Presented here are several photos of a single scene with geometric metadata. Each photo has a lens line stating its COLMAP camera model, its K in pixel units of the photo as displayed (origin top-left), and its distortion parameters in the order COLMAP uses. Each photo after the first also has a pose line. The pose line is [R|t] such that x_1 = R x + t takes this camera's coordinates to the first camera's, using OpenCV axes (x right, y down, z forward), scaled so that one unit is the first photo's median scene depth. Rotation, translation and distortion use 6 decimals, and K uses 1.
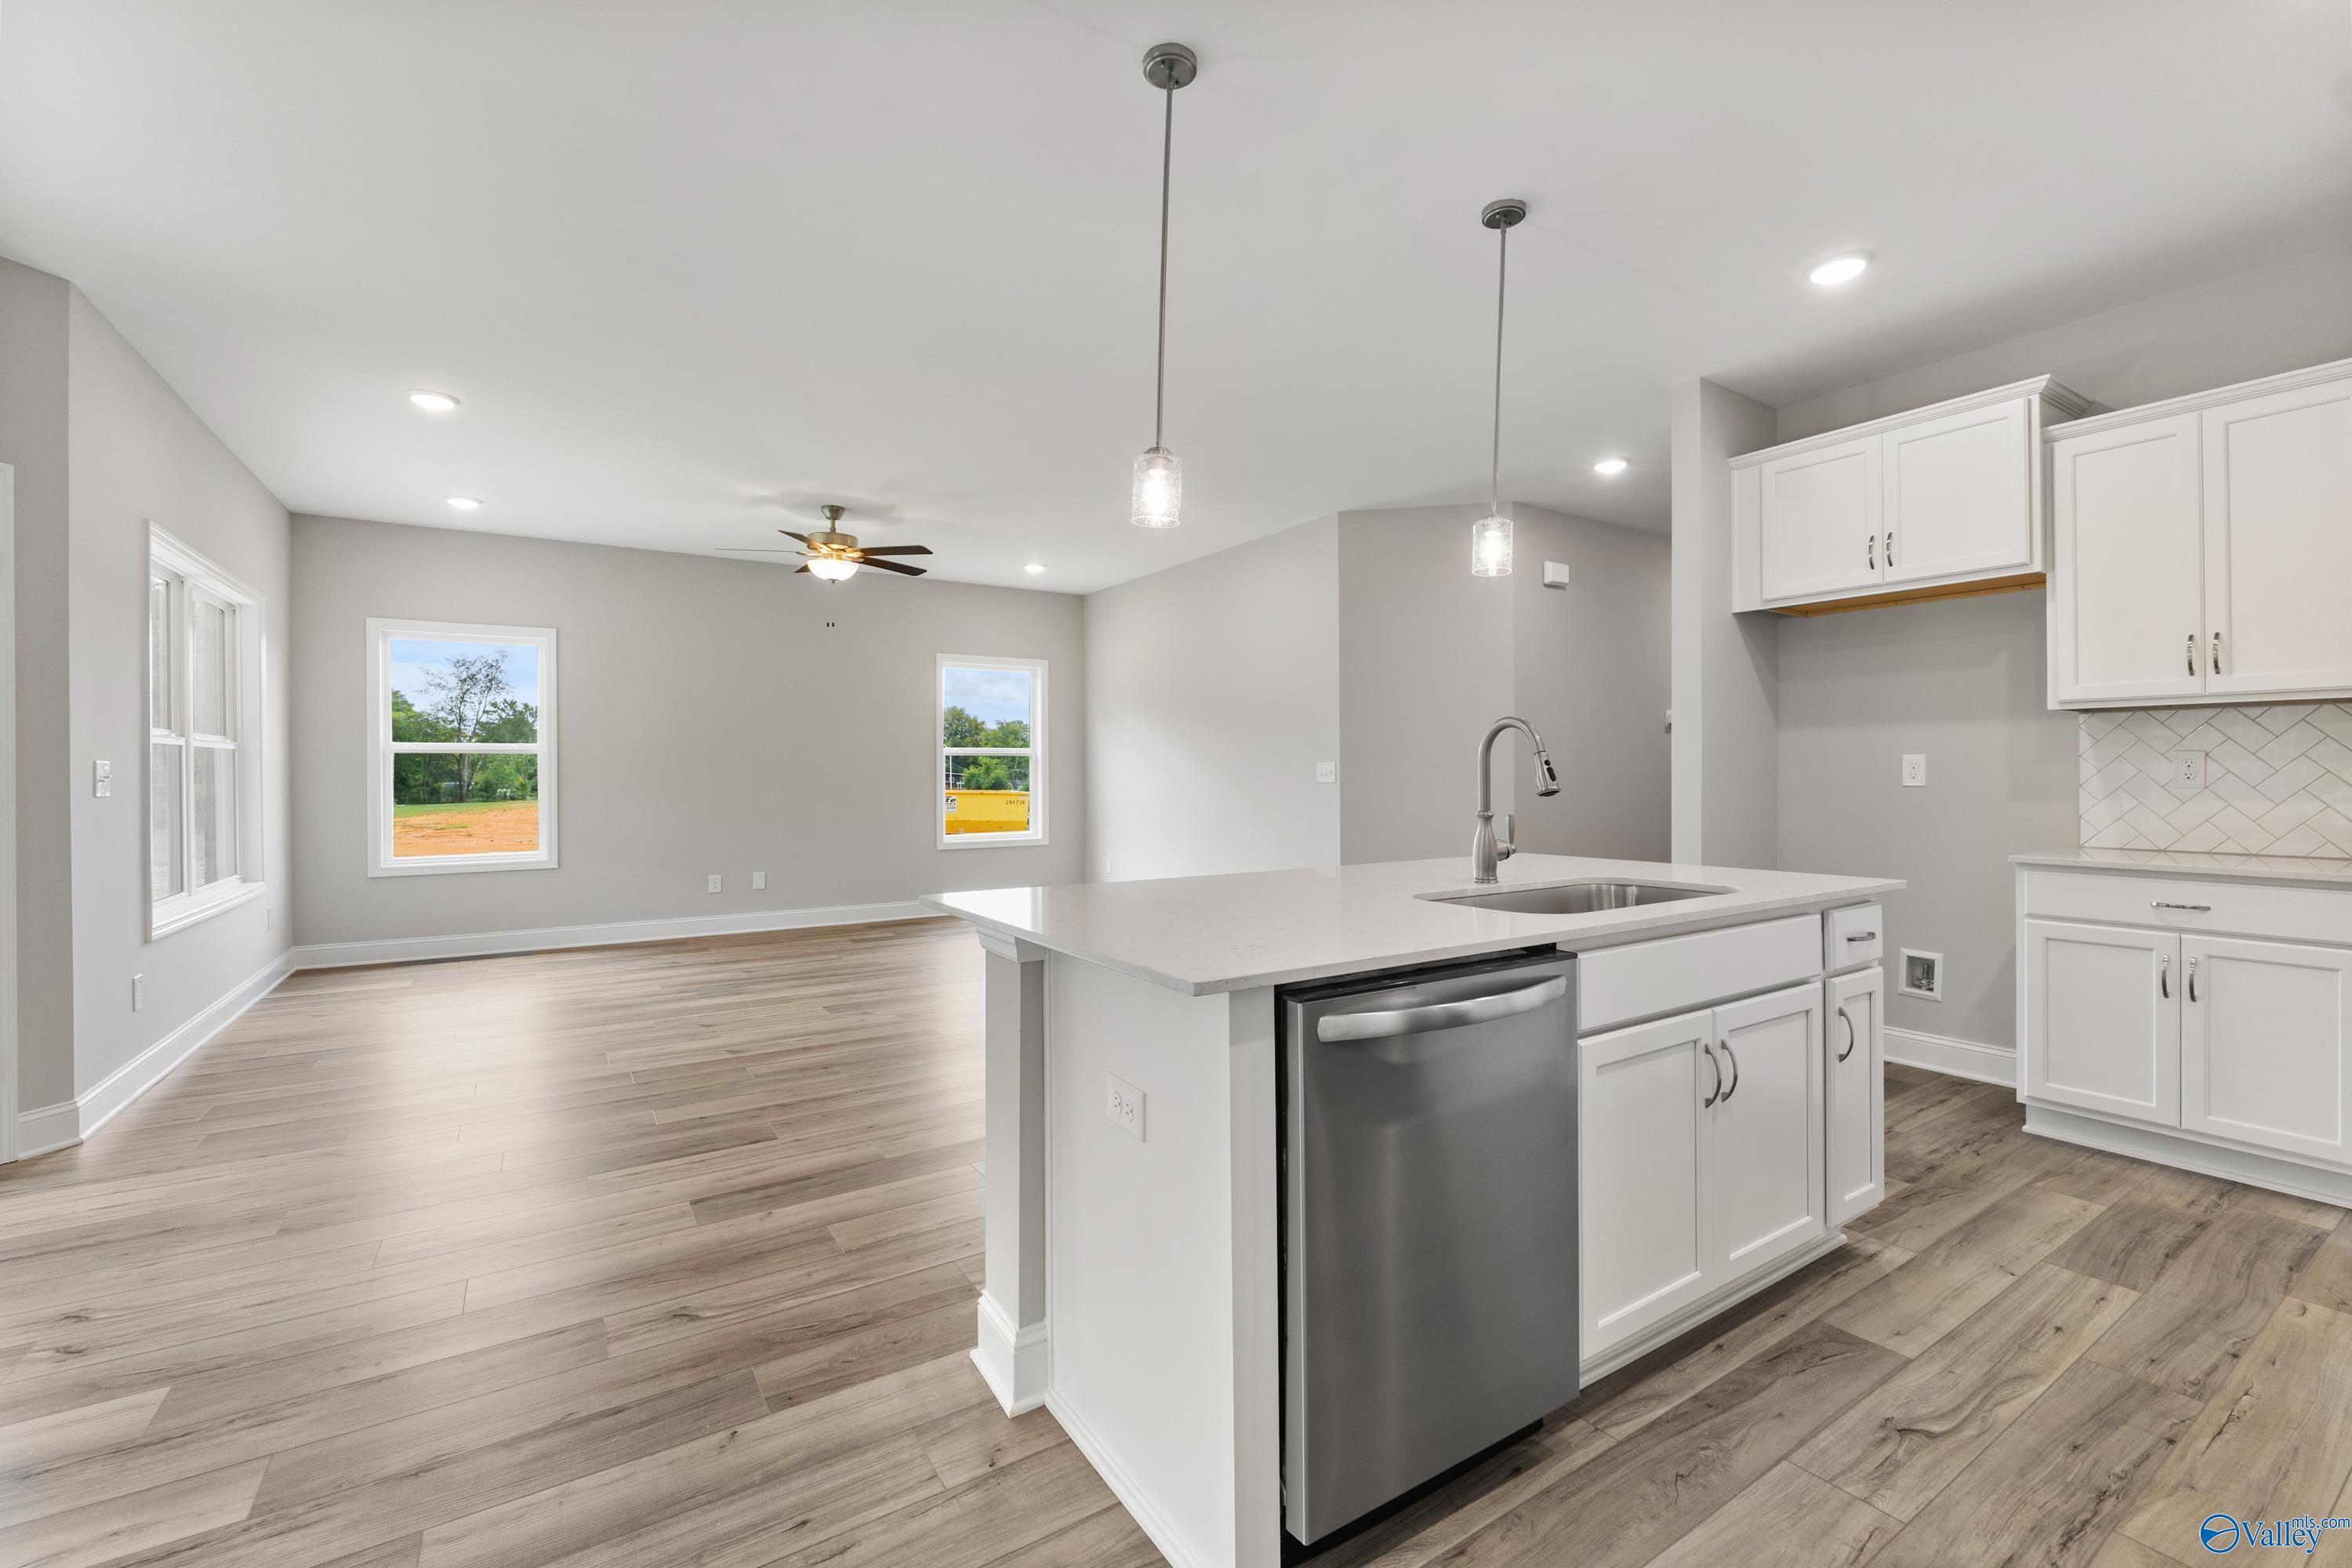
lens RADIAL K [[983.4, 0, 1176.0], [0, 983.4, 784.0], [0, 0, 1]] dist [-0.001978, -0.000265]
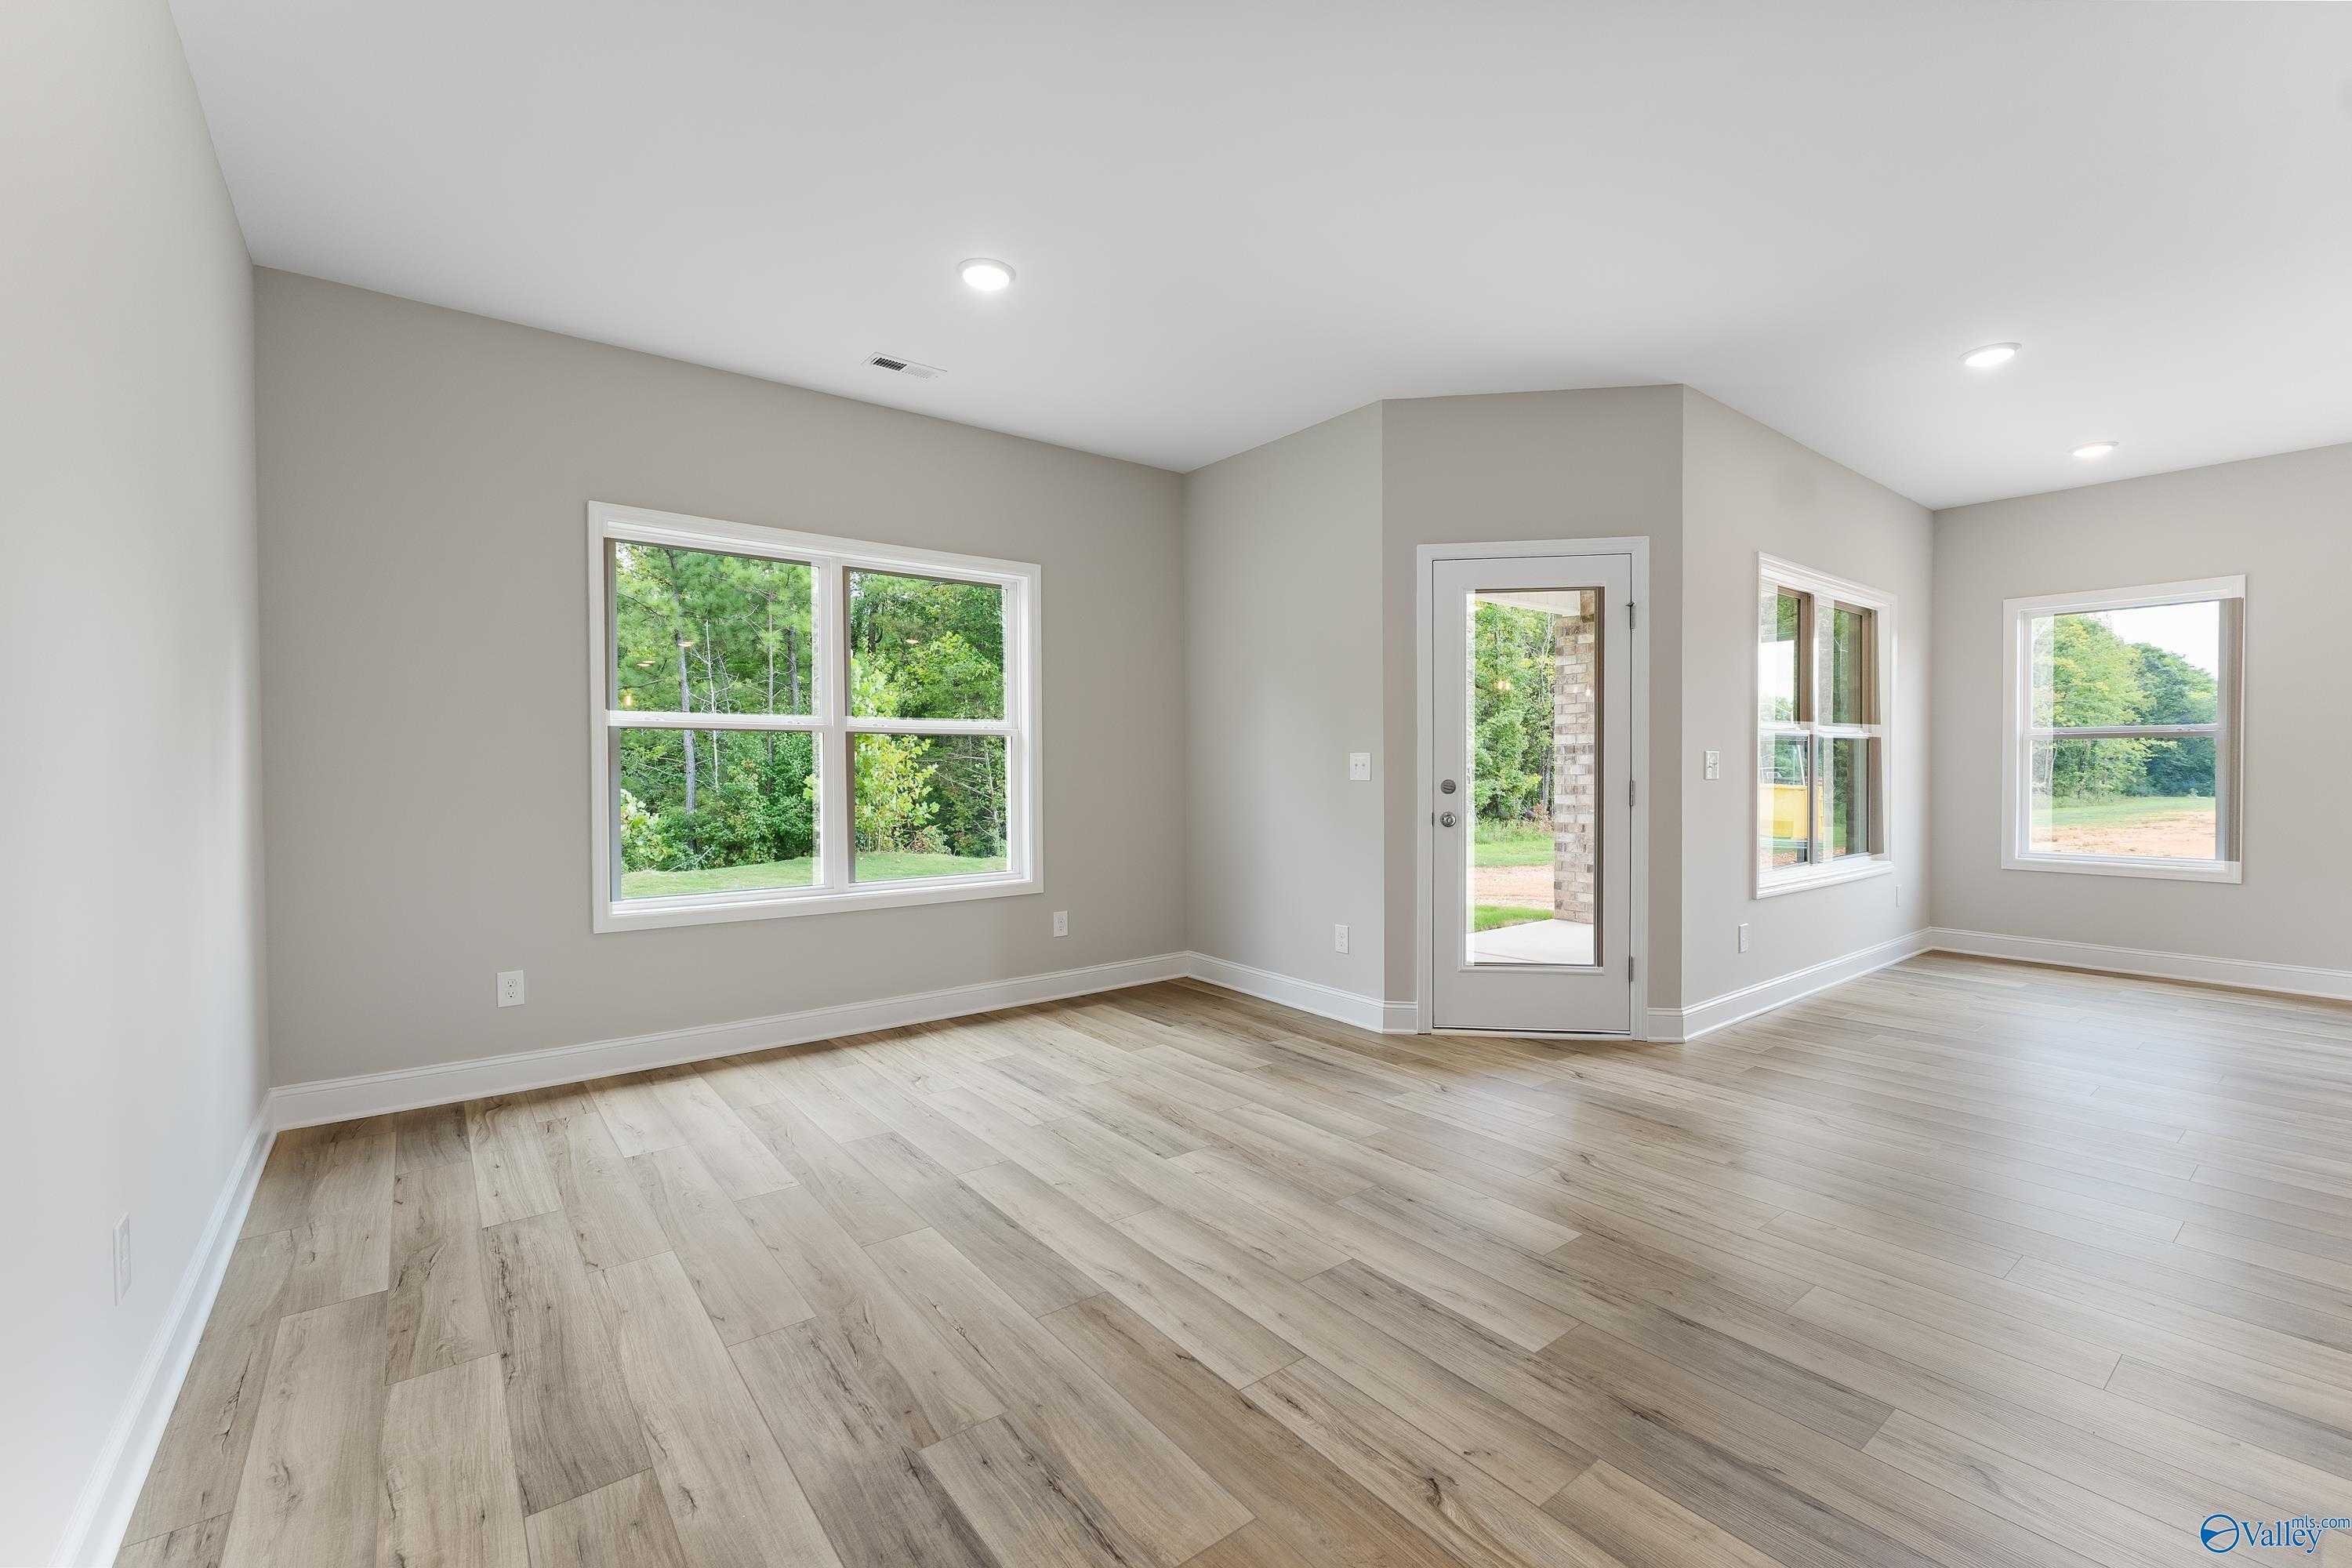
lens RADIAL K [[978.9, 0, 1180.3], [0, 978.9, 790.6], [0, 0, 1]] dist [-0.018727, 0.000202]
pose [[0.083288, 0.027978, -0.996133, 0.099023], [-0.009774, 0.999581, 0.027257, -0.000153], [0.996478, 0.007466, 0.083526, 0.186014]]
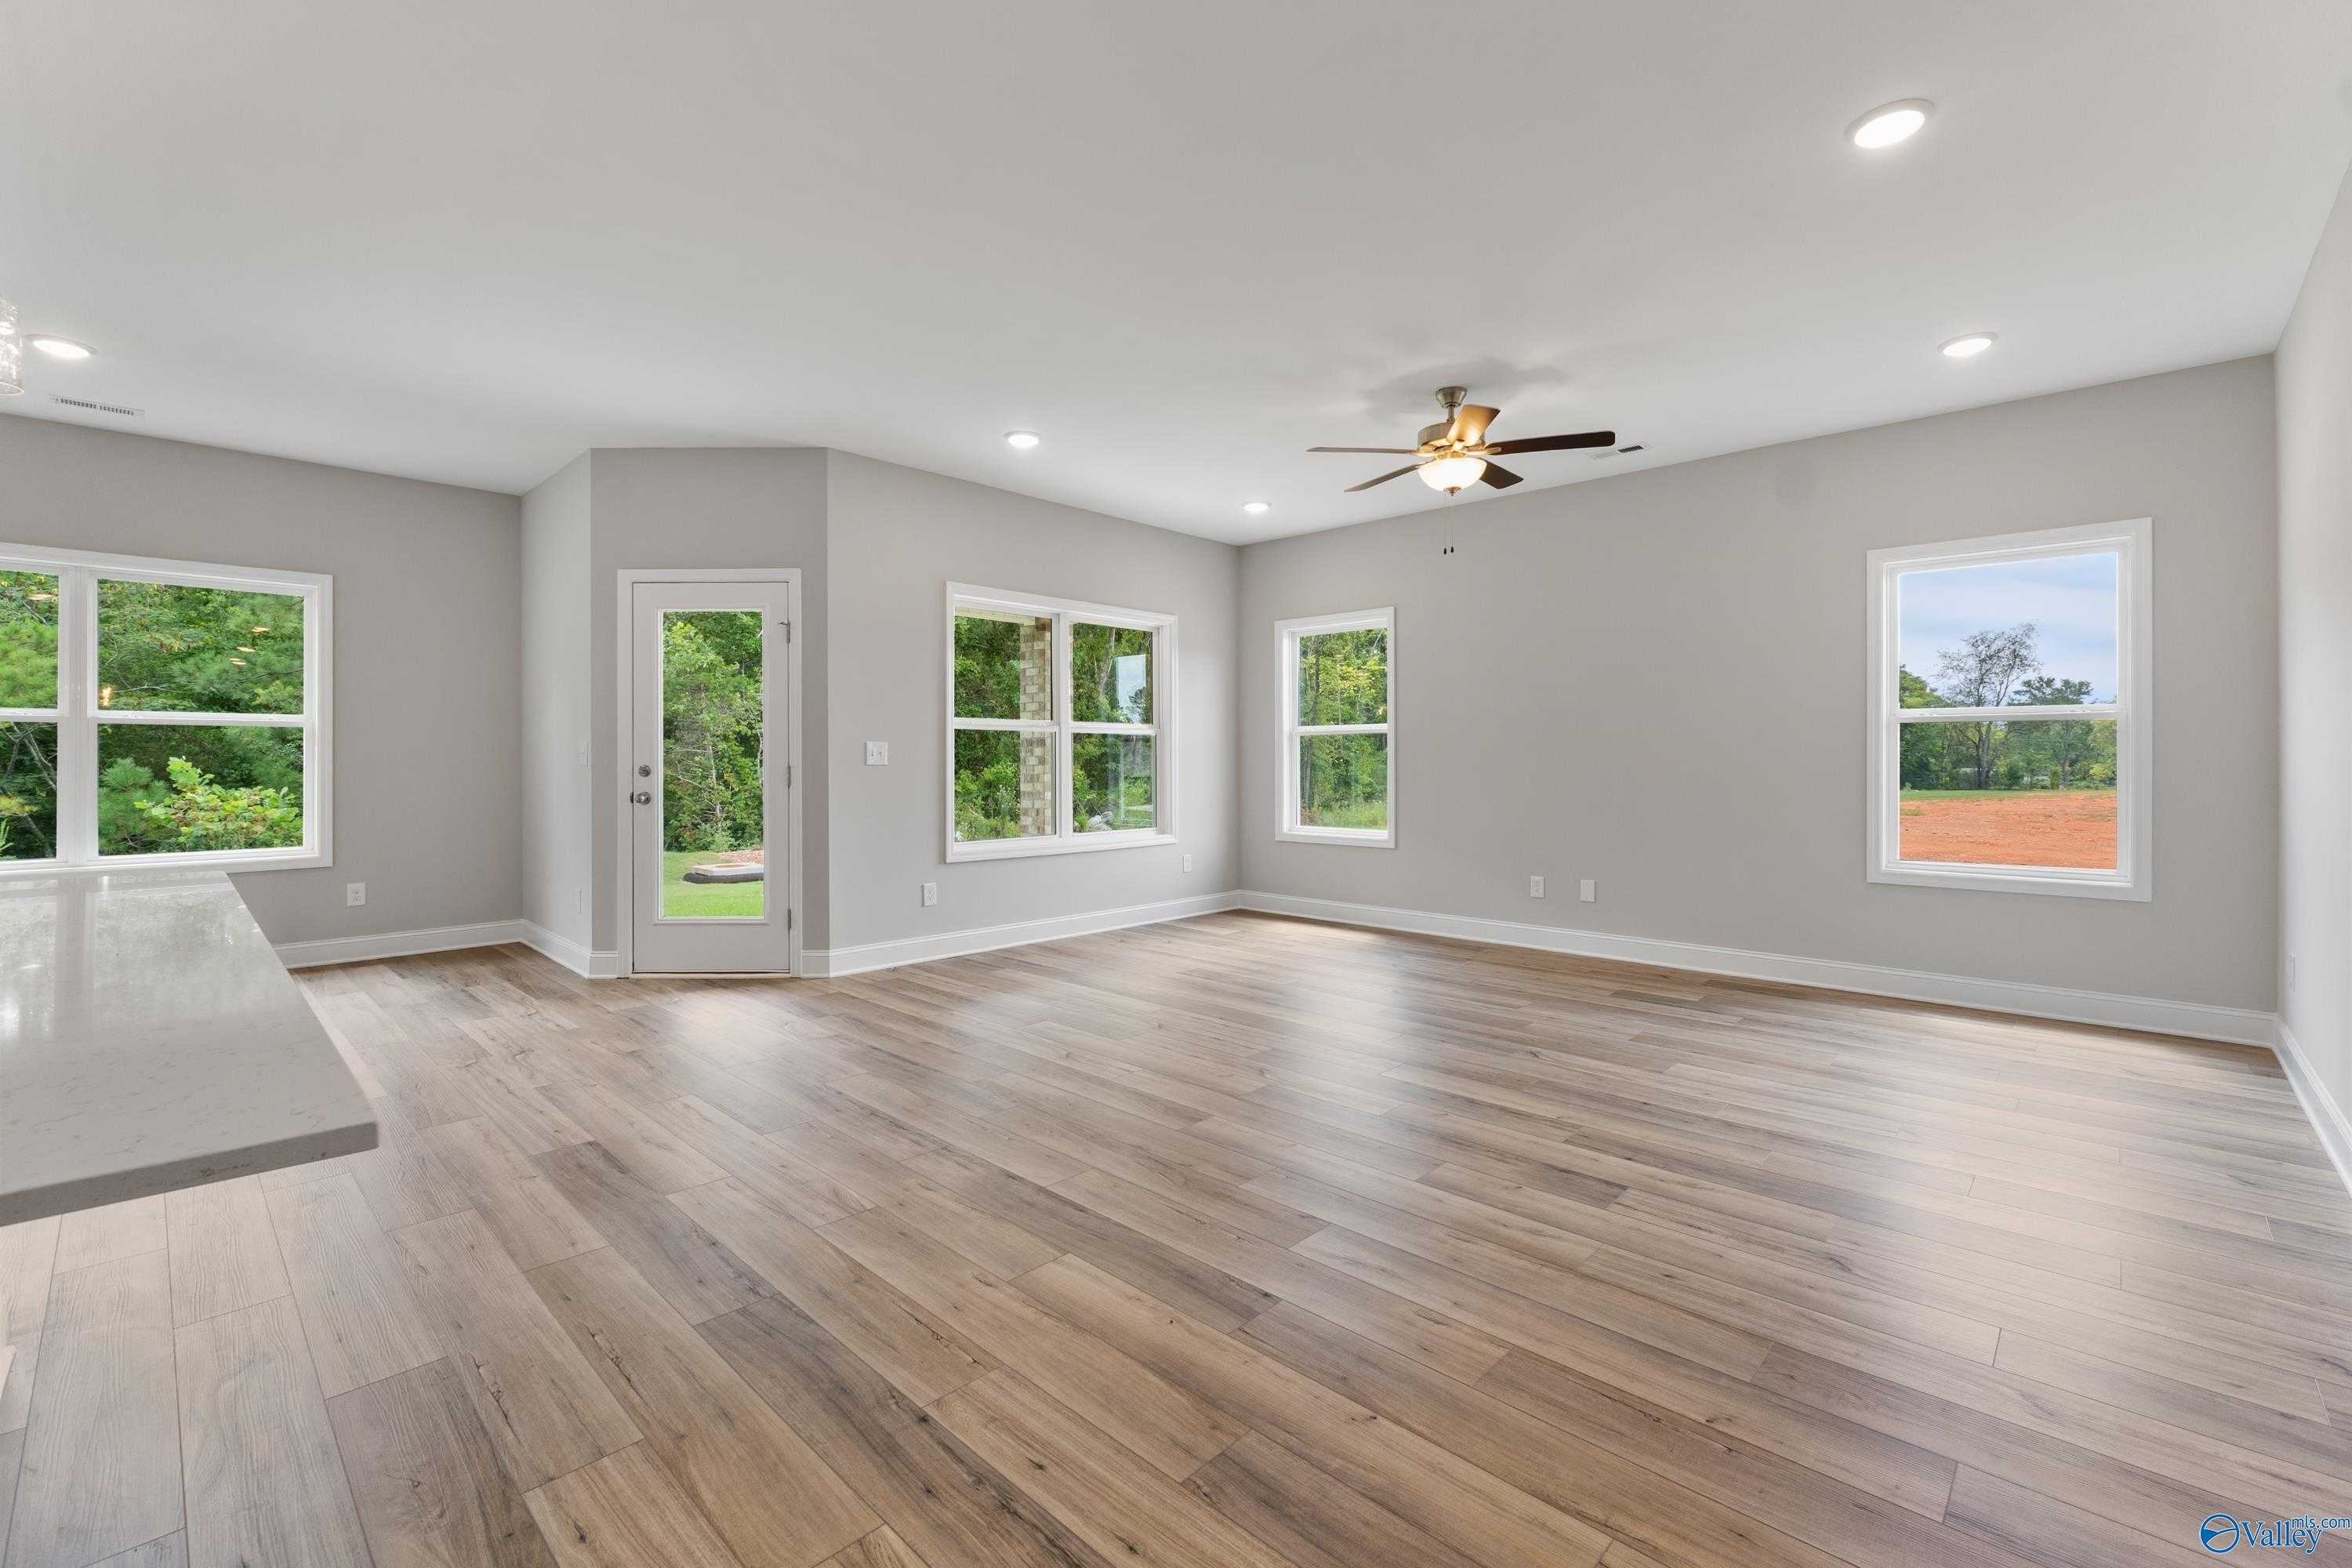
lens RADIAL K [[1001.8, 0, 1173.9], [0, 1001.8, 726.7], [0, 0, 1]] dist [-0.003500, -0.000234]
pose [[0.233193, -0.032395, -0.971891, 0.531377], [-0.010337, 0.999306, -0.035789, 0.005300], [0.972375, 0.018392, 0.232697, 0.993813]]
